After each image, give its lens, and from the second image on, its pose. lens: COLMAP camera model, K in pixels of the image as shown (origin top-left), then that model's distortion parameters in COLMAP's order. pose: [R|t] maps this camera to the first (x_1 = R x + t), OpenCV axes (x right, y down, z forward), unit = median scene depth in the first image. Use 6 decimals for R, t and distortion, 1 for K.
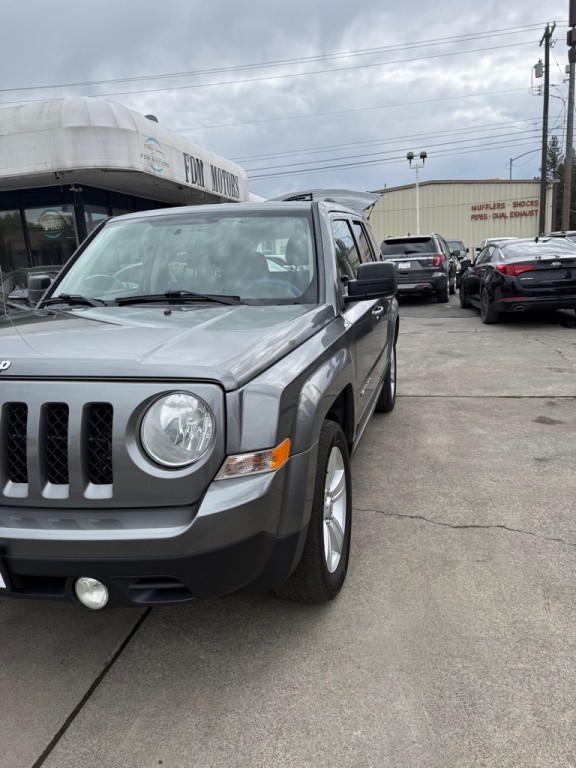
lens RADIAL K [[540.8, 0, 284.2], [0, 540.8, 391.7], [0, 0, 1]] dist [0.007313, -0.003677]
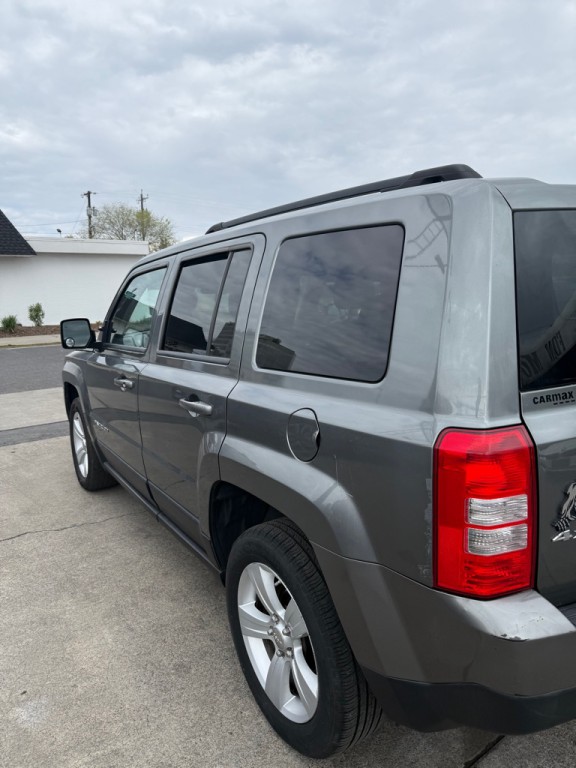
lens RADIAL K [[540.8, 0, 284.2], [0, 540.8, 391.7], [0, 0, 1]] dist [0.007313, -0.003677]
pose [[-0.664280, 0.213348, -0.716390, 0.455561], [-0.106149, 0.921764, 0.372938, -0.355744], [0.739909, 0.323780, -0.589663, 1.260938]]
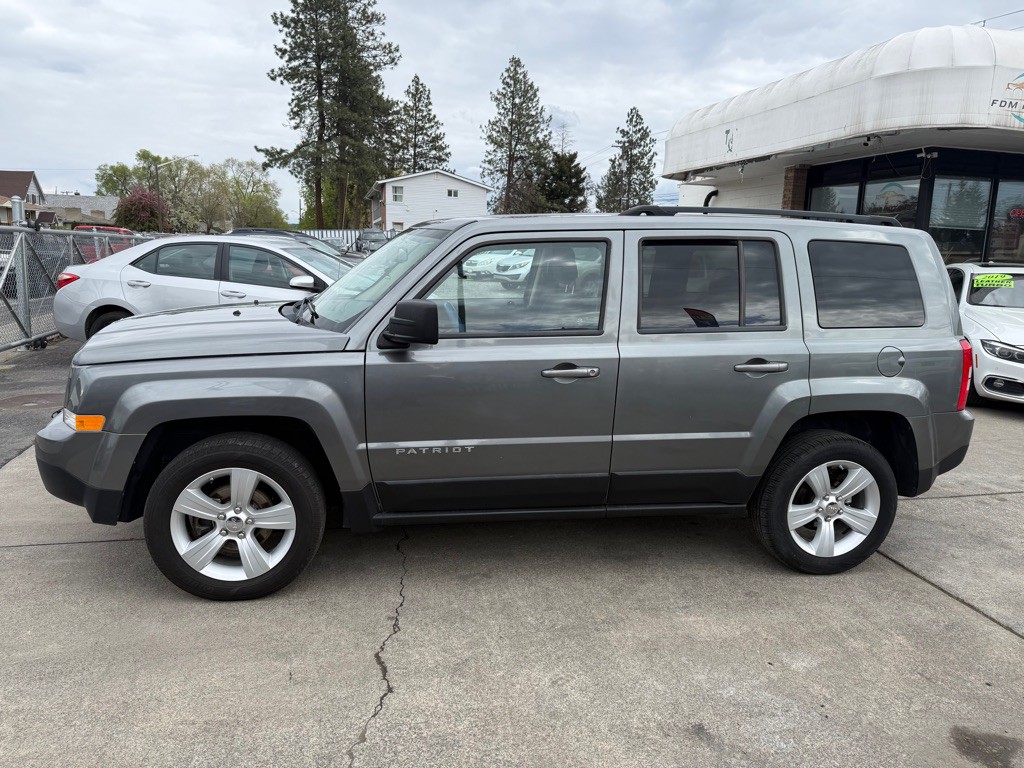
lens RADIAL K [[723.3, 0, 500.7], [0, 723.3, 378.0], [0, 0, 1]] dist [0.004092, -0.002492]
pose [[0.431538, 0.233998, -0.871217, 0.716589], [-0.269219, 0.955167, 0.123194, -0.176887], [0.860985, 0.181385, 0.475188, 0.362035]]
